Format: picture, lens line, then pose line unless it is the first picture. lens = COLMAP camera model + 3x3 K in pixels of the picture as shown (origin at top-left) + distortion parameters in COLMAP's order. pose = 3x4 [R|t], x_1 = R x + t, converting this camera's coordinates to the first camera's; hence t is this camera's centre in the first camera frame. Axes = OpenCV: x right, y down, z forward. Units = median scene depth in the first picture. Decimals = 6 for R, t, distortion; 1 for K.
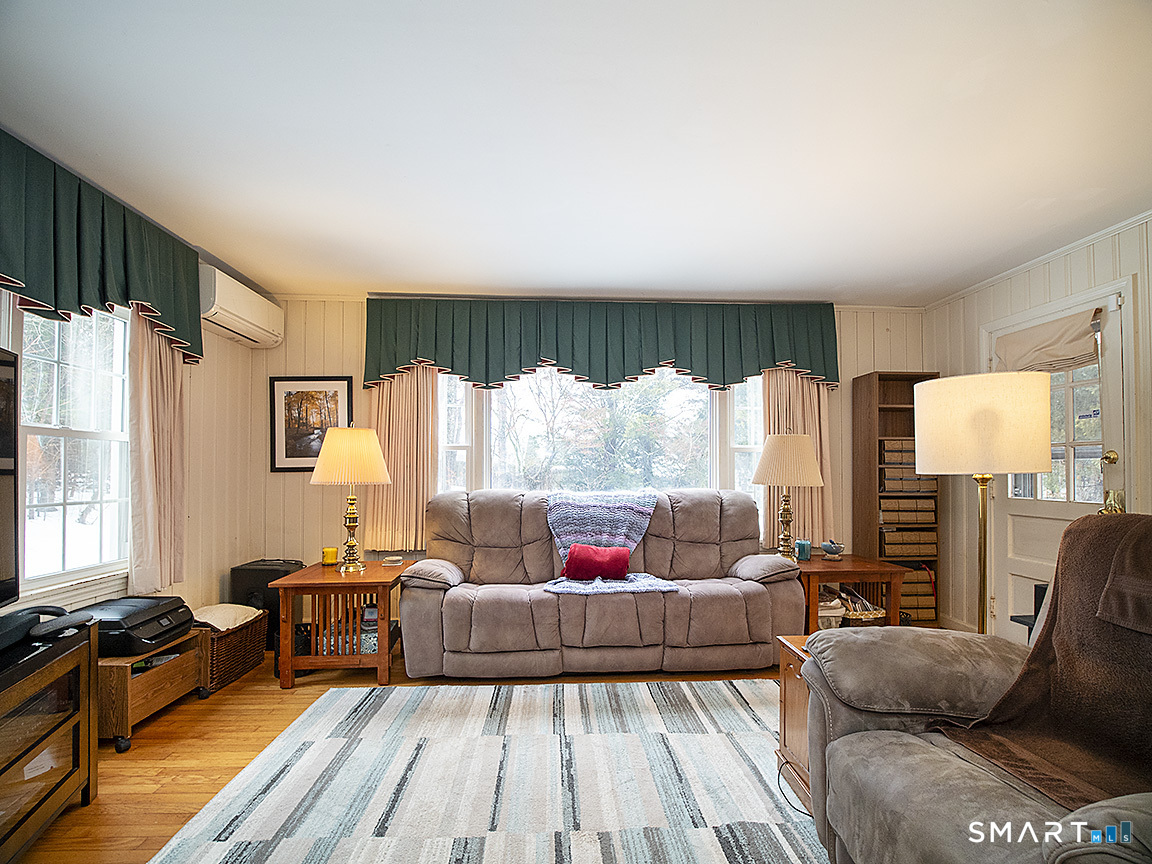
lens RADIAL K [[544.2, 0, 581.5], [0, 544.2, 460.8], [0, 0, 1]] dist [-0.018495, -0.000503]
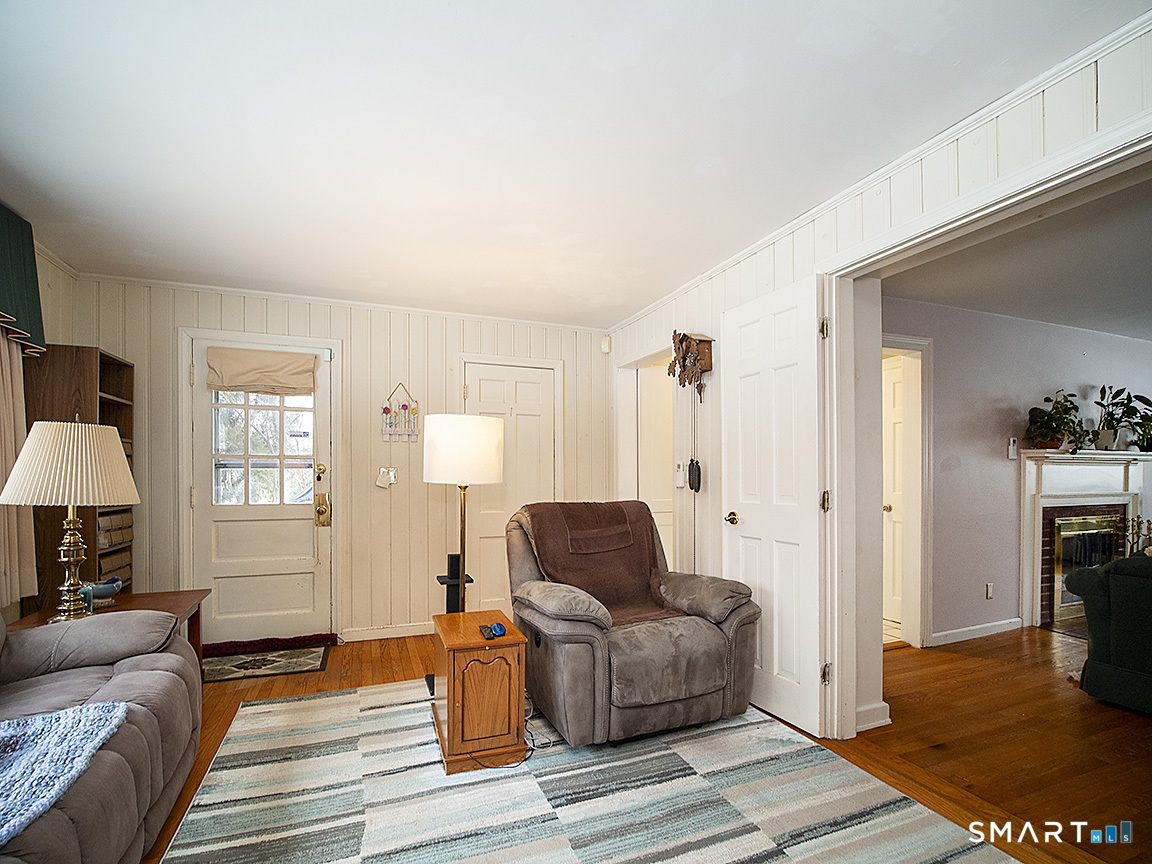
lens RADIAL K [[544.2, 0, 581.5], [0, 544.2, 460.8], [0, 0, 1]] dist [-0.018495, -0.000503]
pose [[-0.309469, 0.019770, 0.950704, -0.643315], [-0.018697, 0.999464, -0.026870, -0.001924], [-0.950726, -0.026091, -0.308934, 1.003511]]
